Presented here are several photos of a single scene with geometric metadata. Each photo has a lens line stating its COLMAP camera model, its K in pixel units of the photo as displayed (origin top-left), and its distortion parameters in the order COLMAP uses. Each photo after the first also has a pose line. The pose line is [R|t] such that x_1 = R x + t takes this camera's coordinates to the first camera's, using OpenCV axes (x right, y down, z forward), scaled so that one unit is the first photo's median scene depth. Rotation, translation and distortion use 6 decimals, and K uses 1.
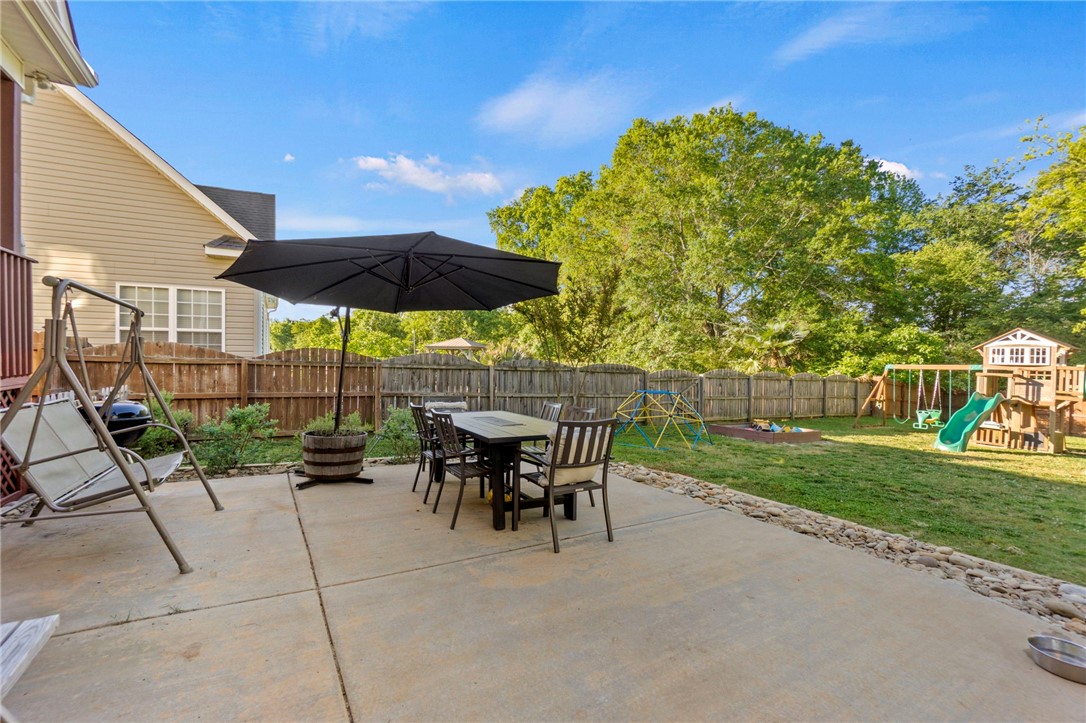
lens RADIAL K [[470.9, 0, 540.0], [0, 470.9, 363.6], [0, 0, 1]] dist [-0.002137, -0.000077]
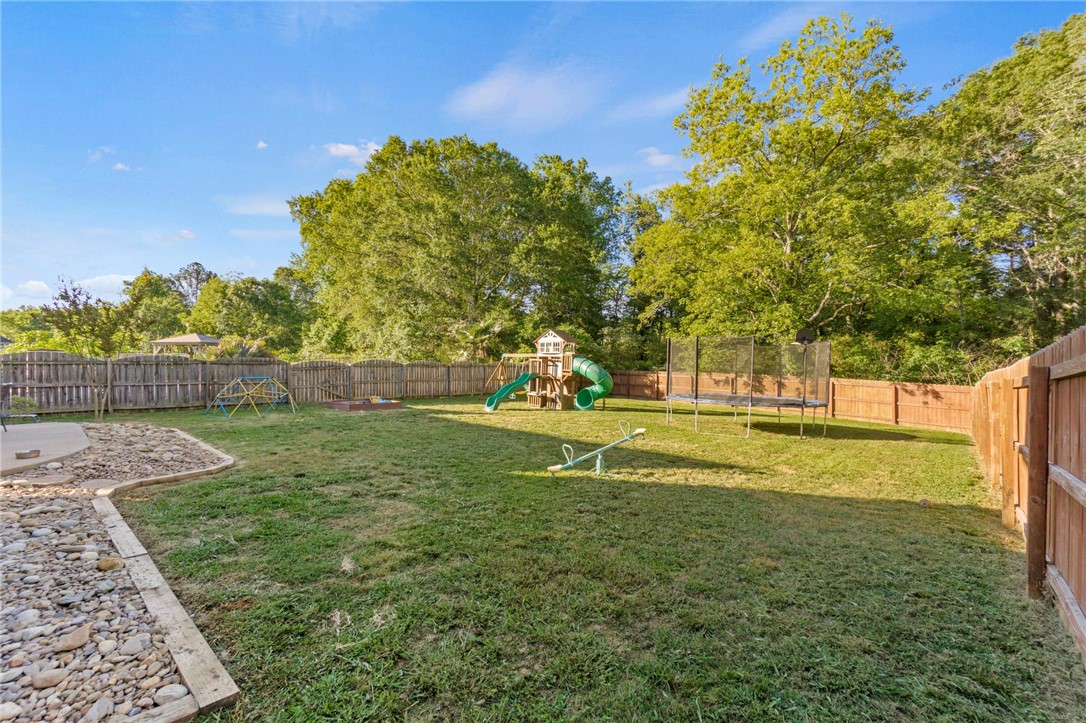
lens RADIAL K [[470.9, 0, 544.9], [0, 470.9, 359.6], [0, 0, 1]] dist [-0.002137, -0.000077]
pose [[0.953338, -0.019275, 0.301290, 0.276476], [0.016057, 0.999785, 0.013152, 0.001498], [-0.301478, -0.007700, 0.953442, -0.235179]]
